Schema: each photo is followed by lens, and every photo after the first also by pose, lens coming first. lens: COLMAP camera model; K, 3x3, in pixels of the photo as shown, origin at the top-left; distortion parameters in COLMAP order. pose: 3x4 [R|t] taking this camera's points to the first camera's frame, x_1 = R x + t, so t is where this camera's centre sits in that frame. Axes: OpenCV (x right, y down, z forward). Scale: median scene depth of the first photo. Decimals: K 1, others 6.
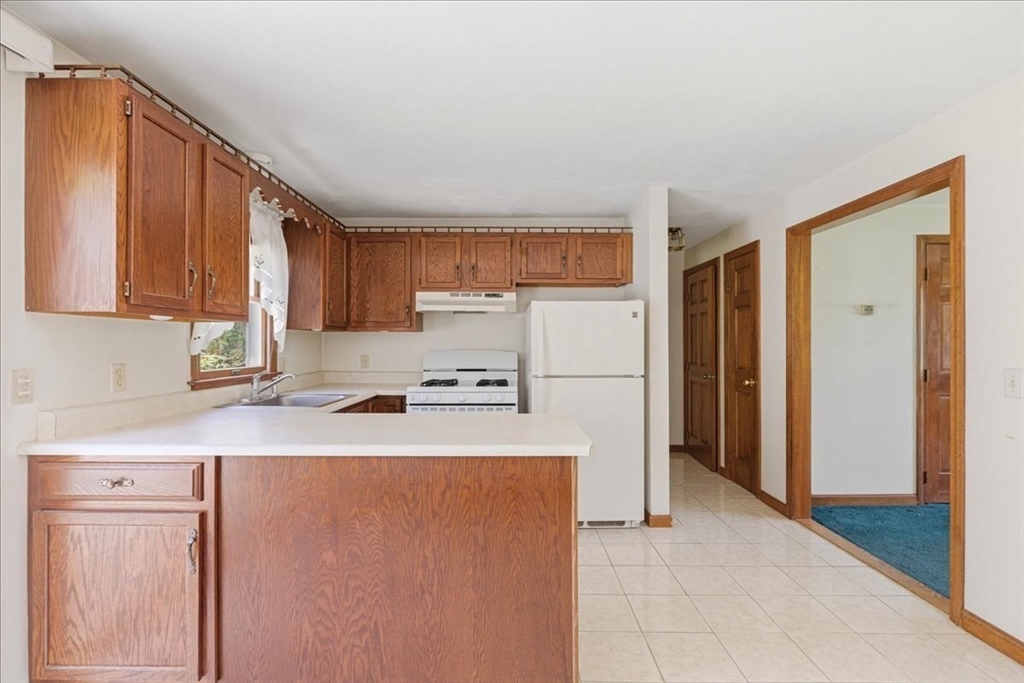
lens RADIAL K [[467.0, 0, 507.1], [0, 467.0, 342.9], [0, 0, 1]] dist [-0.009297, 0.001289]
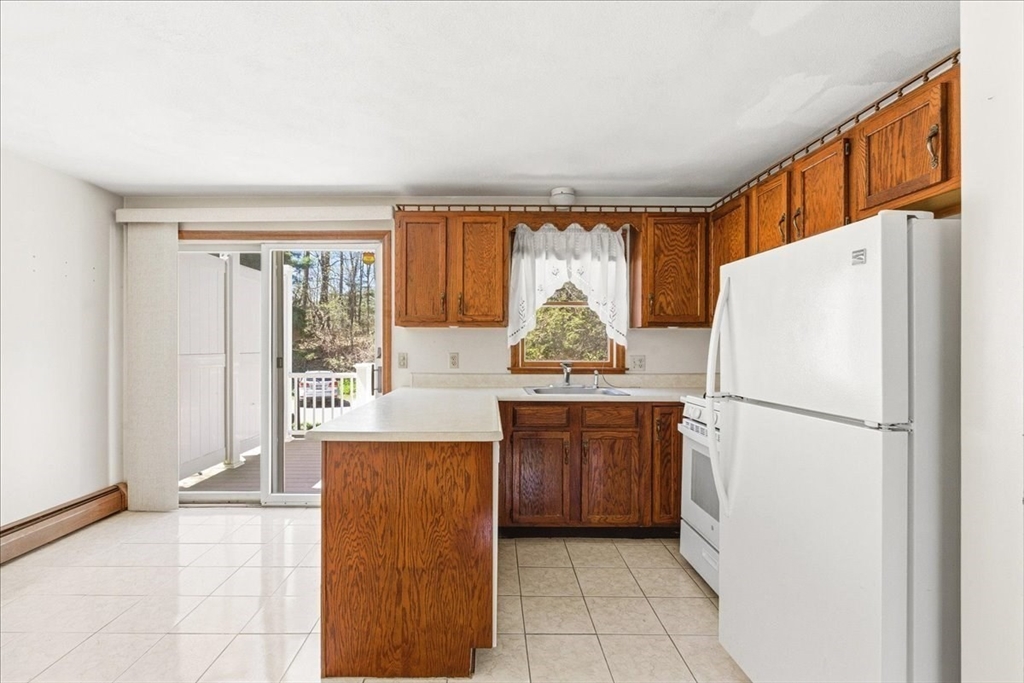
lens RADIAL K [[467.0, 0, 477.4], [0, 467.0, 345.9], [0, 0, 1]] dist [-0.009297, 0.001289]
pose [[-0.001621, 0.001325, -0.999998, 0.588008], [-0.001480, 0.999998, 0.001327, 0.009724], [0.999998, 0.001483, -0.001619, 0.647994]]
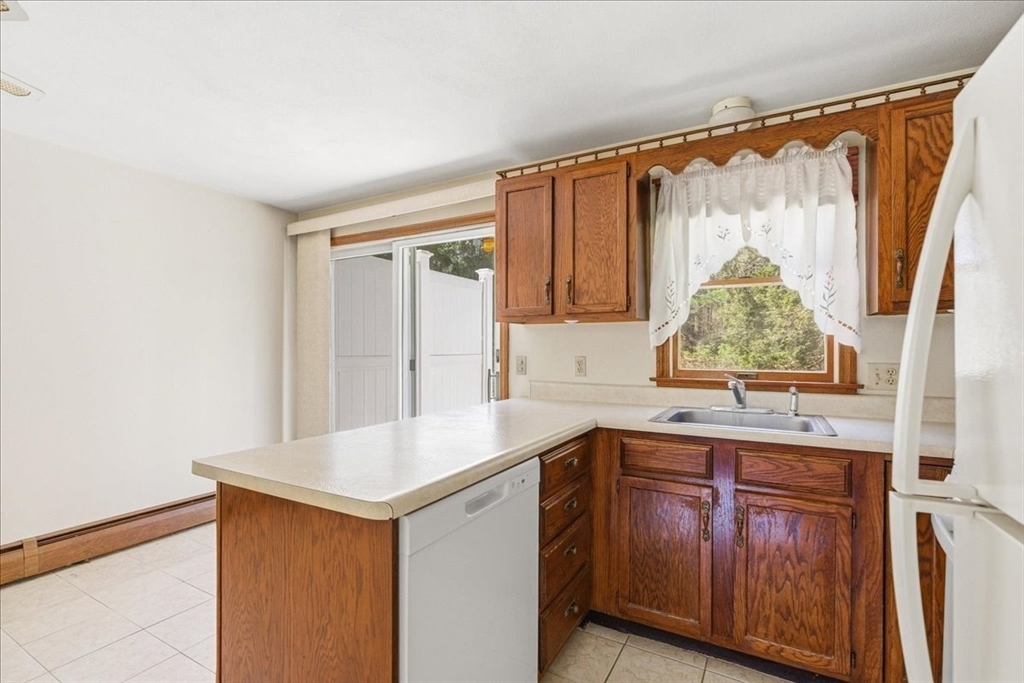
lens RADIAL K [[467.0, 0, 500.0], [0, 467.0, 346.4], [0, 0, 1]] dist [-0.009297, 0.001289]
pose [[-0.481681, 0.001004, -0.876346, 0.290022], [0.001900, 0.999998, 0.000102, 0.009604], [0.876344, -0.001616, -0.481682, 0.866598]]
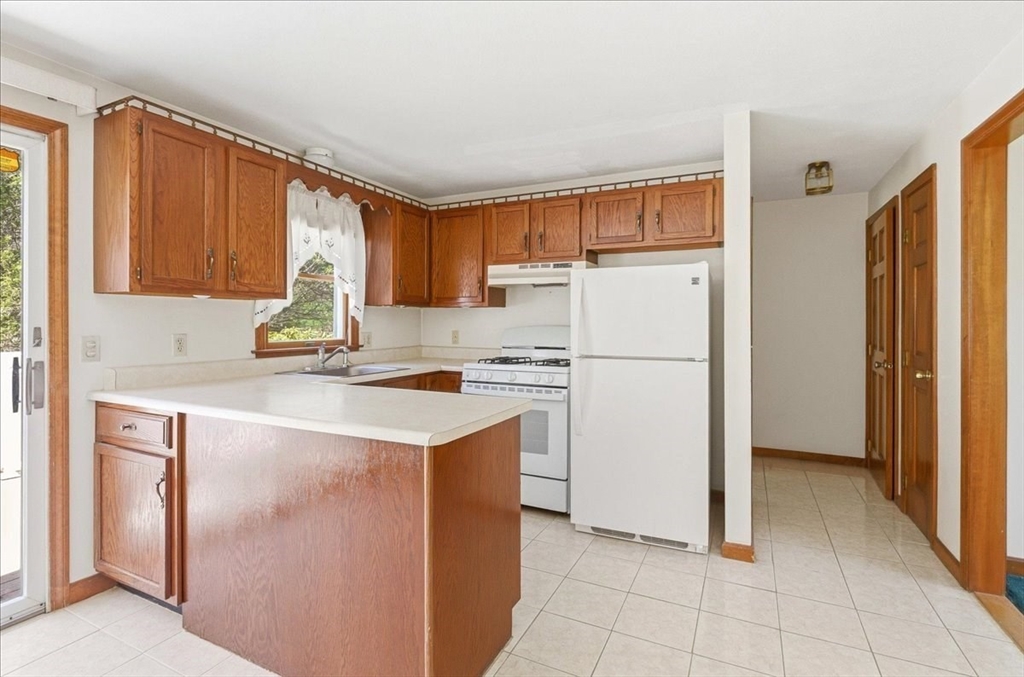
lens RADIAL K [[488.3, 0, 512.6], [0, 488.3, 320.8], [0, 0, 1]] dist [-0.002779, -0.002552]
pose [[0.904078, 0.000224, -0.427368, 0.319073], [-0.000307, 1.000000, -0.000125, 0.005989], [0.427368, 0.000244, 0.904078, 0.118429]]
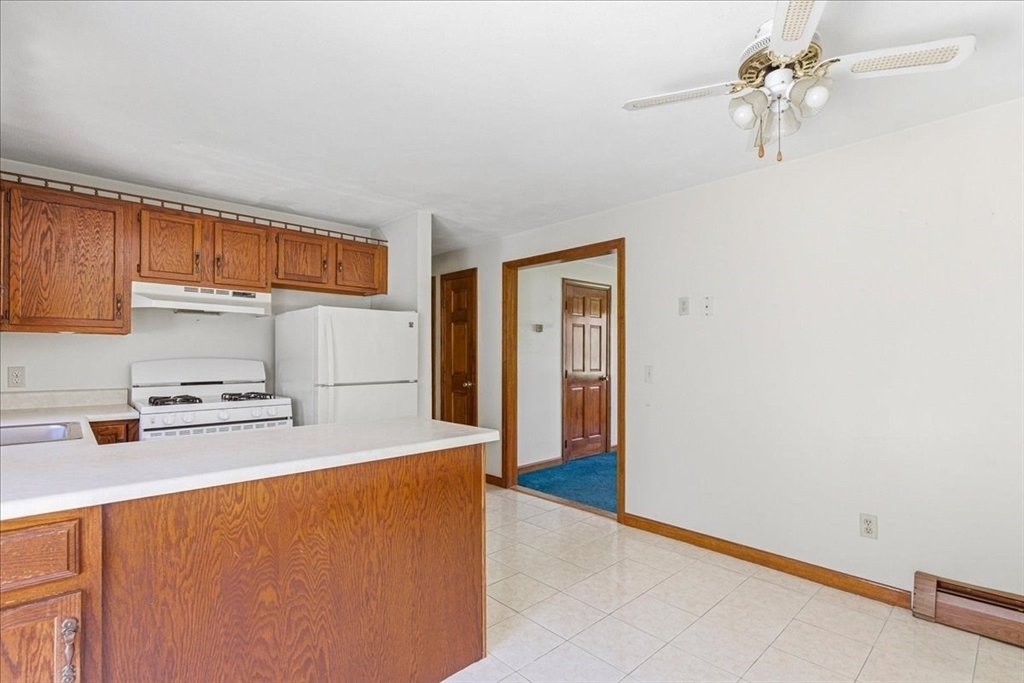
lens RADIAL K [[486.6, 0, 499.4], [0, 486.6, 353.7], [0, 0, 1]] dist [-0.015766, 0.001693]
pose [[0.728101, 0.002690, 0.685465, -0.331246], [-0.002787, 0.999996, -0.000965, 0.007260], [-0.685464, -0.001208, 0.728105, 0.030502]]
